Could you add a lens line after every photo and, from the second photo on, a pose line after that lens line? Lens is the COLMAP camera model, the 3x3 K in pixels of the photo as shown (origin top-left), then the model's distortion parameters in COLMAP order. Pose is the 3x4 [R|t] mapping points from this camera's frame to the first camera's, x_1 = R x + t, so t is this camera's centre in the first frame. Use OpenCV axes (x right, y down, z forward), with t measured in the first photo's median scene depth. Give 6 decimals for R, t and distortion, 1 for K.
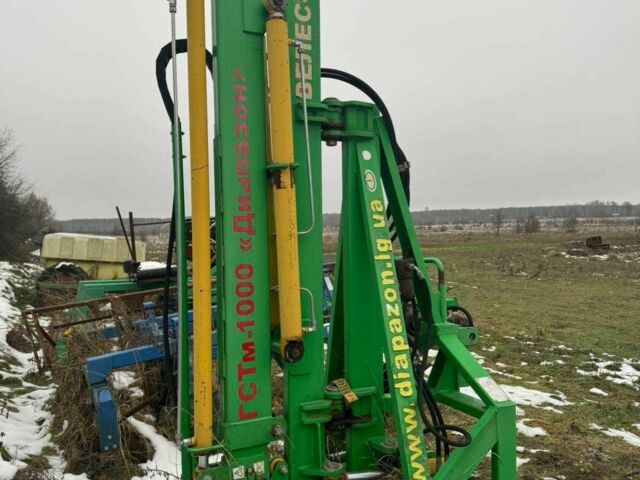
lens RADIAL K [[507.6, 0, 320.0], [0, 507.6, 239.5], [0, 0, 1]] dist [0.008122, -0.001819]
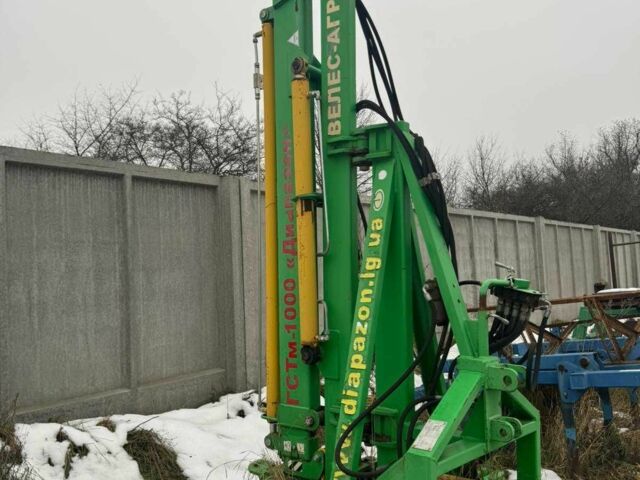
lens RADIAL K [[507.6, 0, 319.1], [0, 507.6, 240.0], [0, 0, 1]] dist [0.008122, -0.001819]
pose [[0.522777, -0.042341, -0.851417, 0.951760], [0.004639, 0.998892, -0.046827, 0.011220], [0.852457, 0.020531, 0.522395, 0.396309]]
